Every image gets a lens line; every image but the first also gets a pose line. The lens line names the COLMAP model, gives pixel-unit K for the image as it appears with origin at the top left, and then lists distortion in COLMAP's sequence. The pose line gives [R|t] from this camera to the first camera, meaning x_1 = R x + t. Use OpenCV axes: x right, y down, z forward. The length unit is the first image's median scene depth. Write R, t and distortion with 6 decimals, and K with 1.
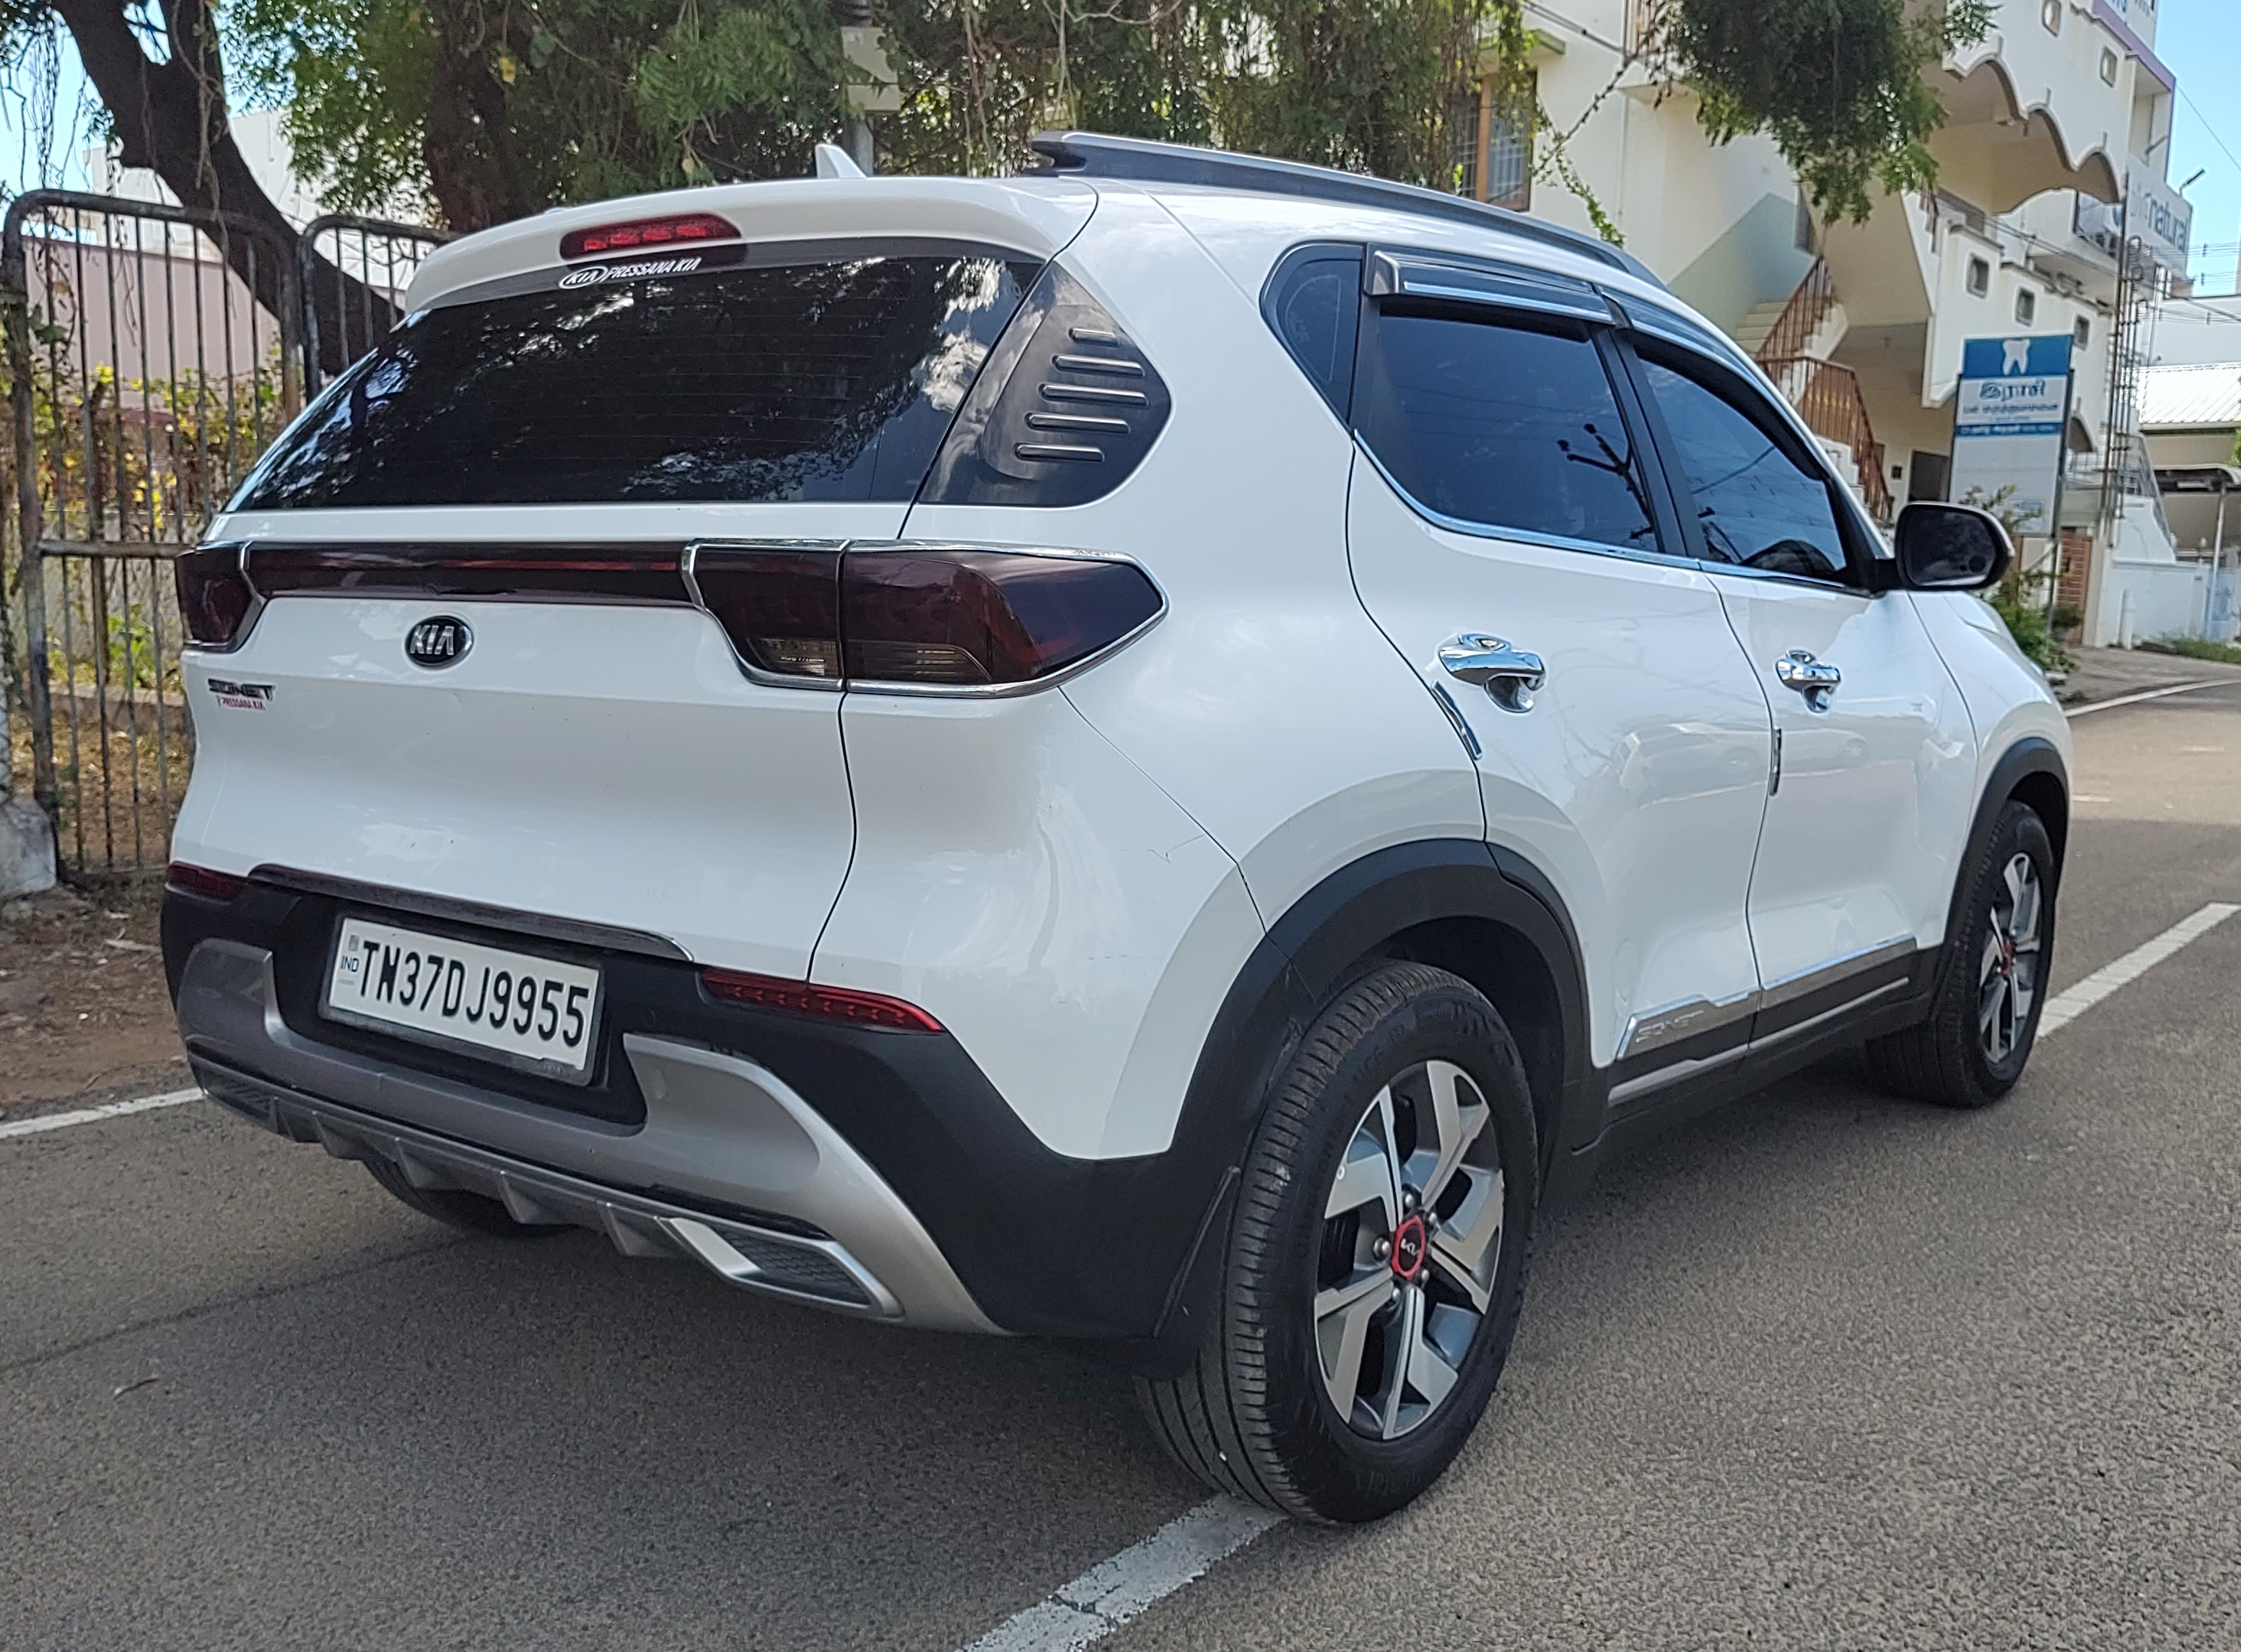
lens RADIAL K [[2150.0, 0, 1112.8], [0, 2150.0, 822.6], [0, 0, 1]] dist [0.003993, 0.000000]
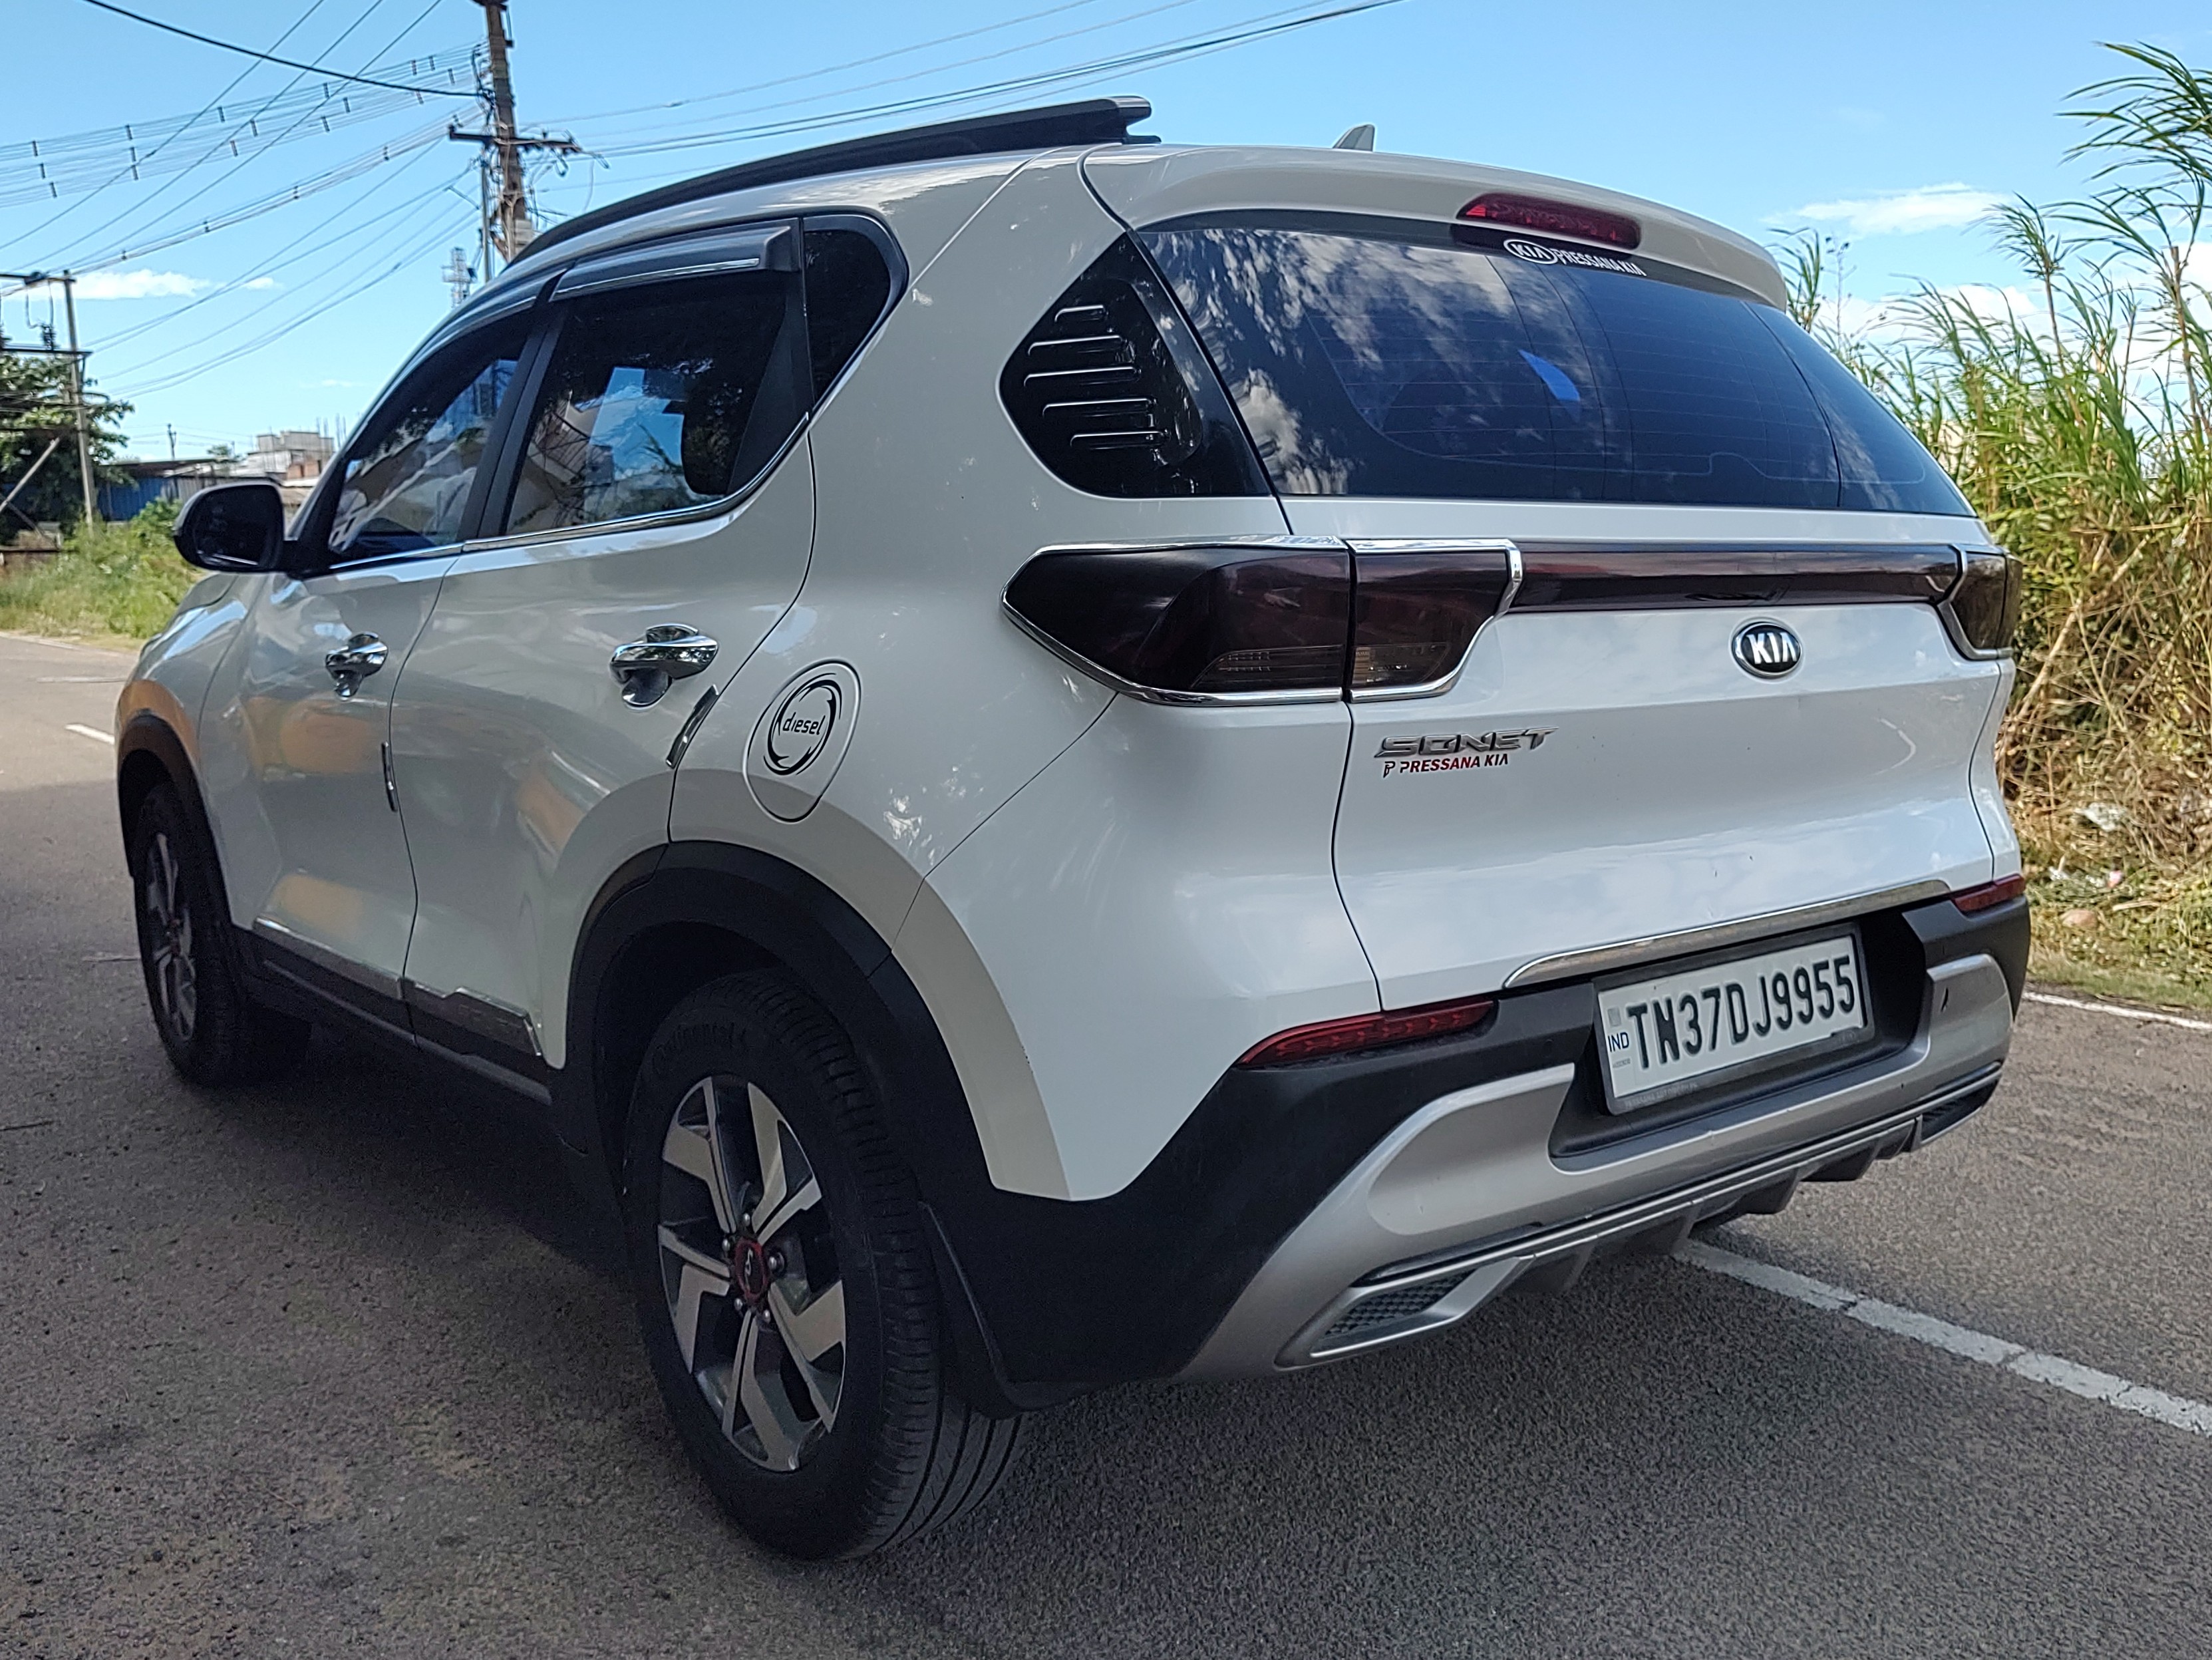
lens RADIAL K [[1853.0, 0, 1110.8], [0, 1853.0, 839.8], [0, 0, 1]] dist [0.010236, 0.000395]
pose [[0.206954, -0.145527, 0.967467, -1.180355], [0.128005, 0.984402, 0.120693, -0.137564], [-0.969940, 0.098863, 0.222355, 1.102535]]
